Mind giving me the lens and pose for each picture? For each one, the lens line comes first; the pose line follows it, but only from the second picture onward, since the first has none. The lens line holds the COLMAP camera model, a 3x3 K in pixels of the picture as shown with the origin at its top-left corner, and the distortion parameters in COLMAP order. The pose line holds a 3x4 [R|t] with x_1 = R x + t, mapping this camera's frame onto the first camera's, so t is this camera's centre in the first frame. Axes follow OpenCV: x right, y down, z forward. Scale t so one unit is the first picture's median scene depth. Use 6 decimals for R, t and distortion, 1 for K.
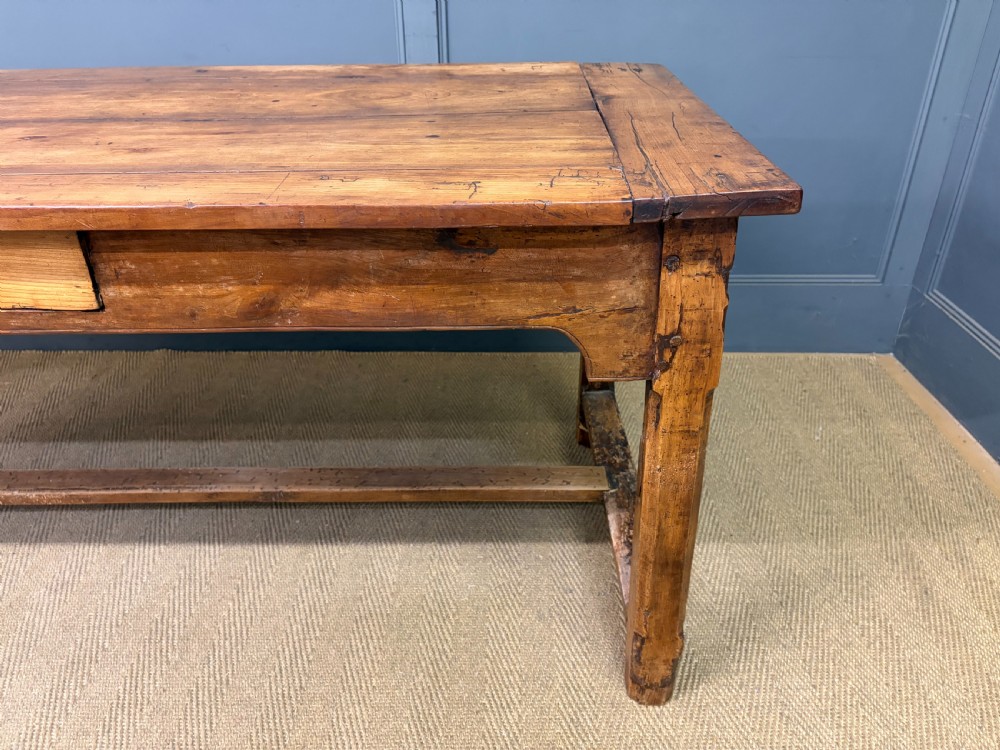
lens RADIAL K [[759.2, 0, 500.5], [0, 759.2, 374.7], [0, 0, 1]] dist [0.059661, -0.078192]
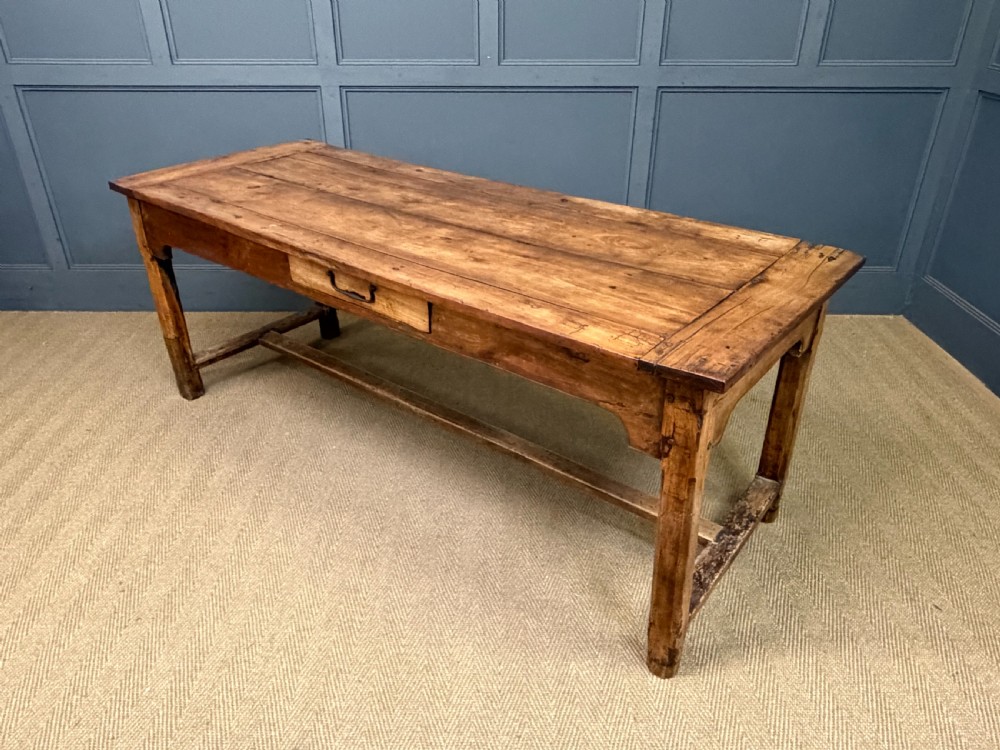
lens RADIAL K [[745.9, 0, 493.2], [0, 745.9, 376.5], [0, 0, 1]] dist [-0.001286, -0.002002]
pose [[0.783396, 0.307600, -0.540068, 0.764637], [-0.315408, 0.945493, 0.080997, -0.190299], [0.535546, 0.106890, 0.837715, -0.627186]]
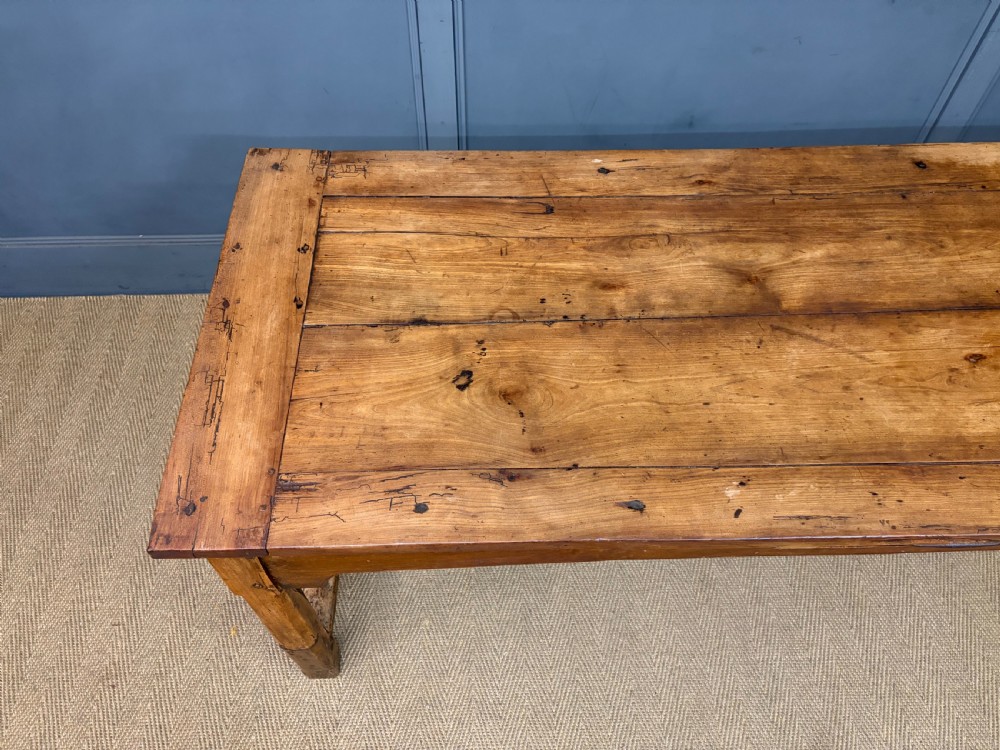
lens RADIAL K [[755.2, 0, 503.8], [0, 755.2, 373.8], [0, 0, 1]] dist [0.066834, -0.086319]
pose [[0.998911, -0.024642, 0.039630, -1.625869], [0.006481, 0.914241, 0.405119, -0.904654], [-0.046214, -0.404421, 0.913405, -0.087948]]
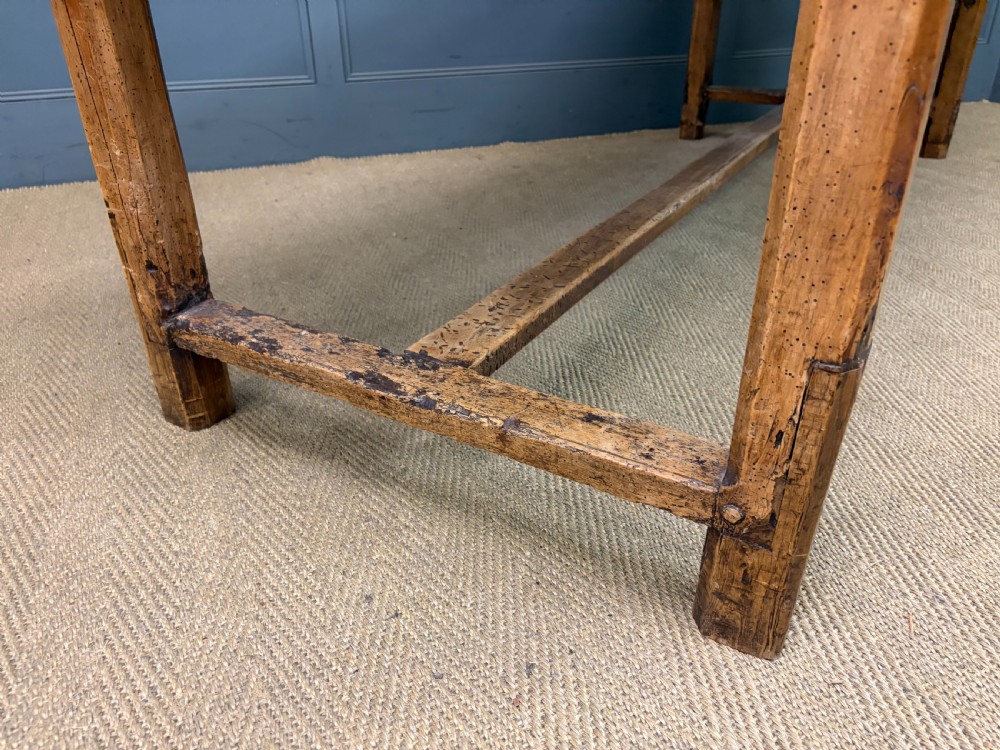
lens RADIAL K [[772.6, 0, 500.7], [0, 772.6, 371.2], [0, 0, 1]] dist [0.048627, -0.089721]
pose [[0.497241, -0.401564, 0.769089, -2.619843], [0.447241, 0.878226, 0.169392, 0.134881], [-0.743456, 0.259739, 0.616286, 1.083953]]
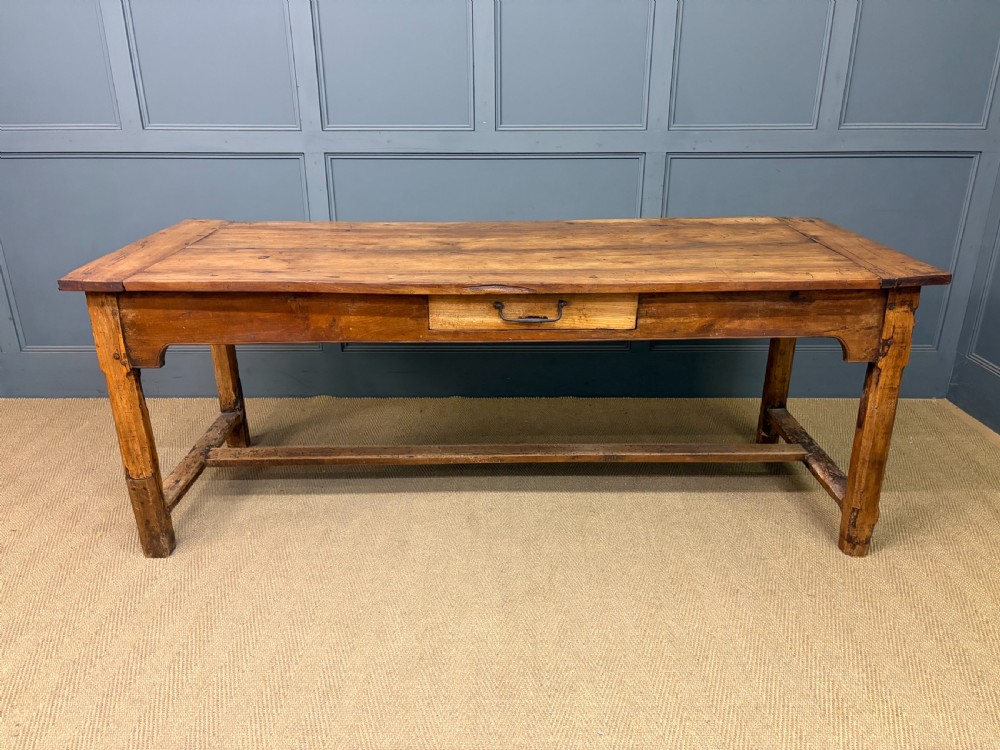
lens RADIAL K [[757.2, 0, 497.6], [0, 757.2, 376.1], [0, 0, 1]] dist [0.070500, -0.094811]
pose [[0.999987, -0.001390, 0.004973, -0.919555], [0.002133, 0.988256, -0.152793, 0.389199], [-0.004702, 0.152802, 0.988246, -1.185383]]
